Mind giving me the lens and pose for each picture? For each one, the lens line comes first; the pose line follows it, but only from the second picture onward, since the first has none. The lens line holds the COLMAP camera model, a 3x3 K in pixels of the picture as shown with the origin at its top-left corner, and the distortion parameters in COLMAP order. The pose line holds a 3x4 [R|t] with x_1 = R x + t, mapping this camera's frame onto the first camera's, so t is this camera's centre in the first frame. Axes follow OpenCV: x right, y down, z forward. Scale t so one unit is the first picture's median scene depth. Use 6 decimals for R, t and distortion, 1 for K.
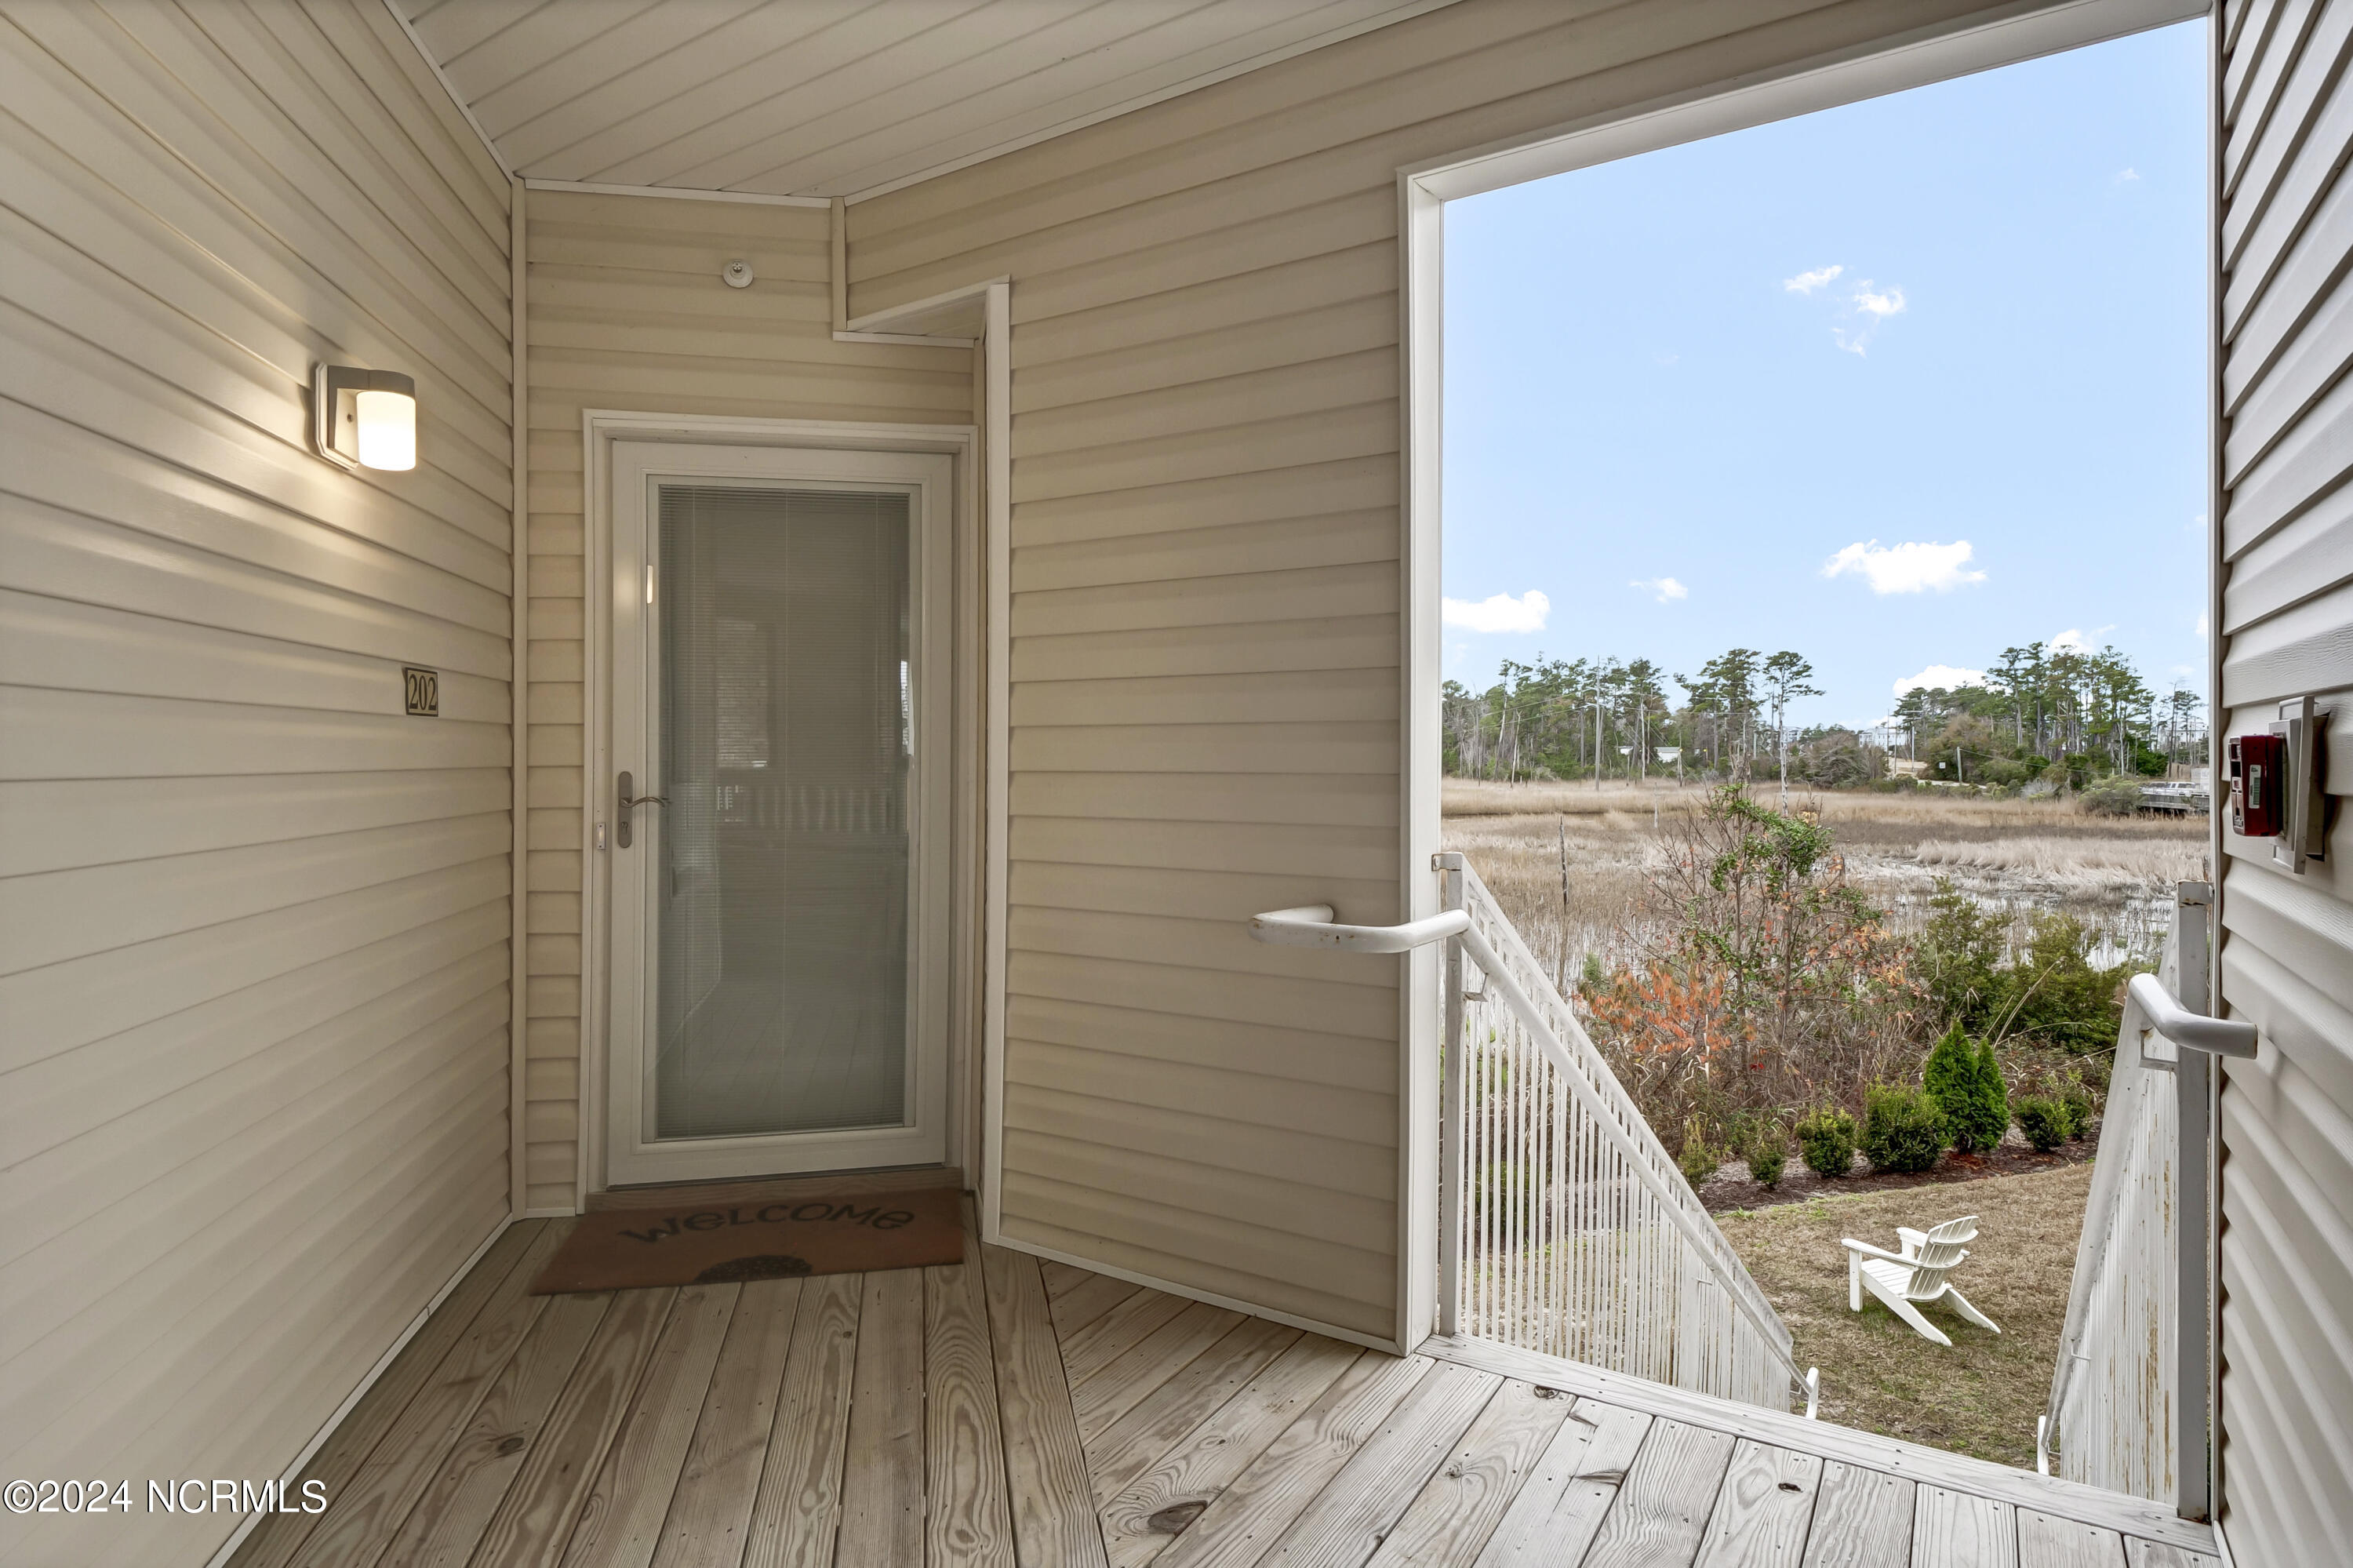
lens RADIAL K [[1235.0, 0, 1176.5], [0, 1235.0, 784.0], [0, 0, 1]] dist [-0.008306, 0.000892]
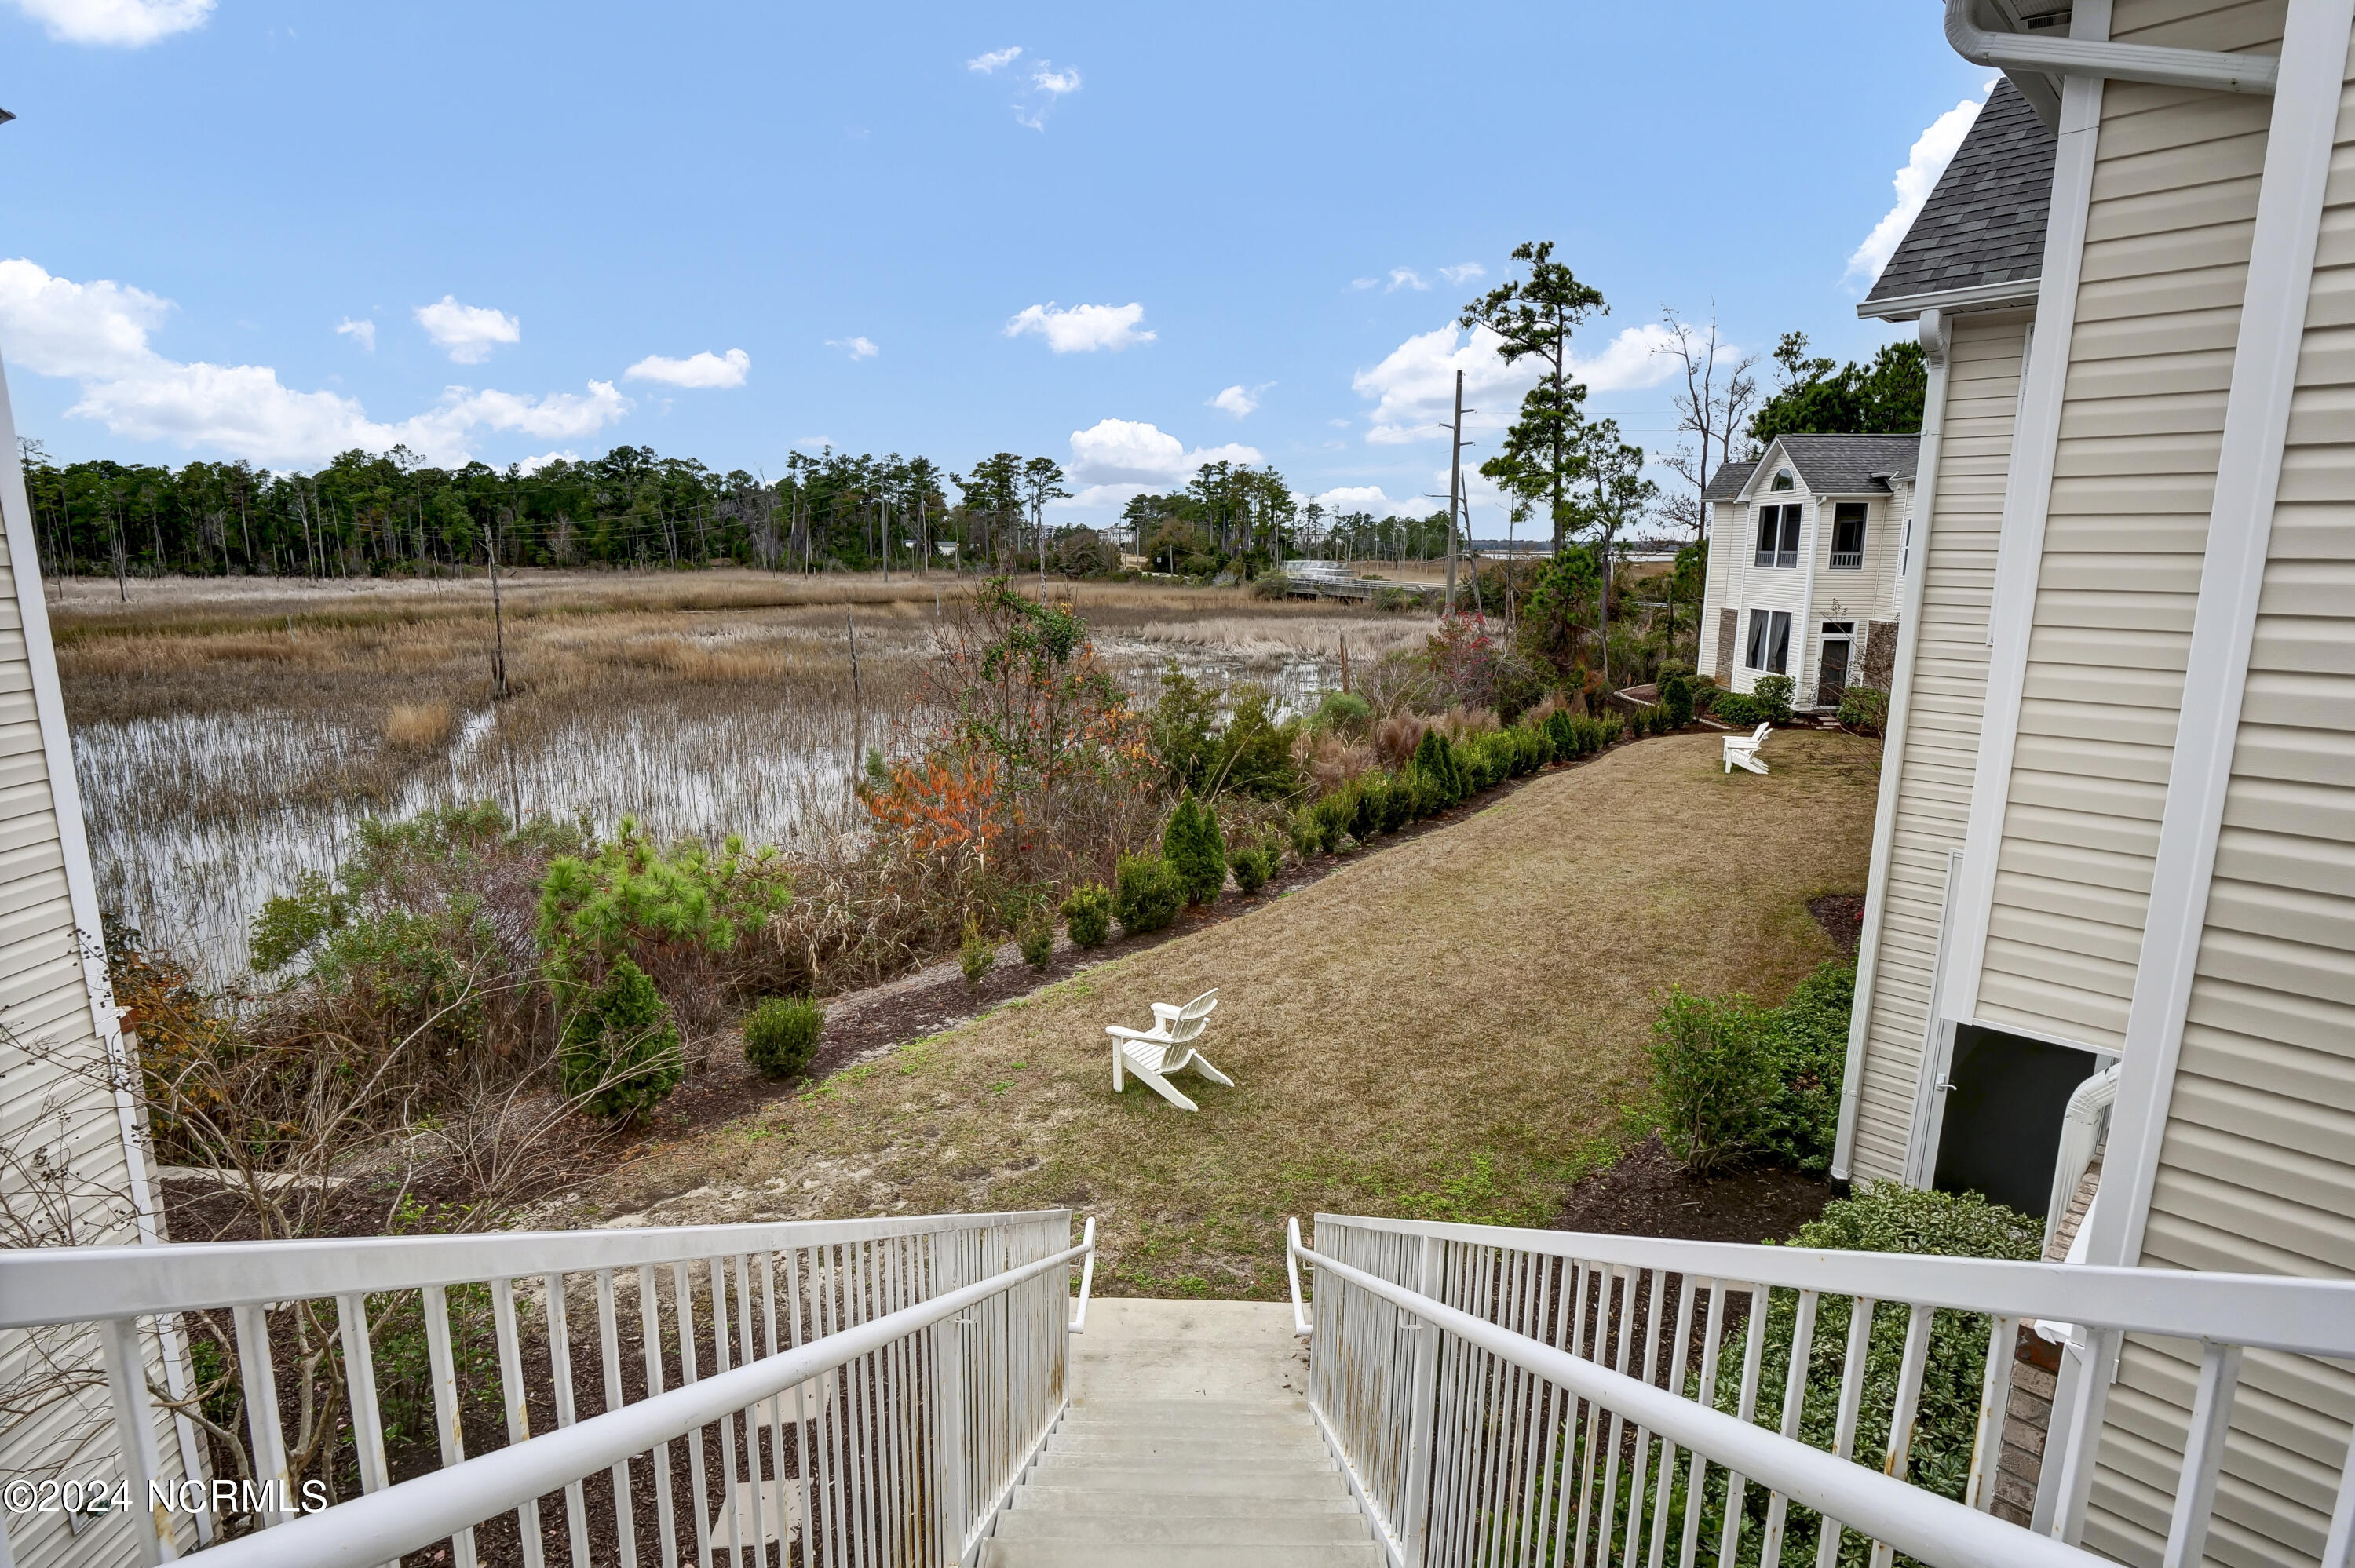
lens RADIAL K [[1158.9, 0, 1171.1], [0, 1158.9, 763.2], [0, 0, 1]] dist [-0.011466, -0.001144]
pose [[0.843477, -0.086572, 0.530144, 0.047226], [0.000464, 0.987045, 0.160445, -0.002000], [-0.537166, -0.135086, 0.832589, 0.099152]]
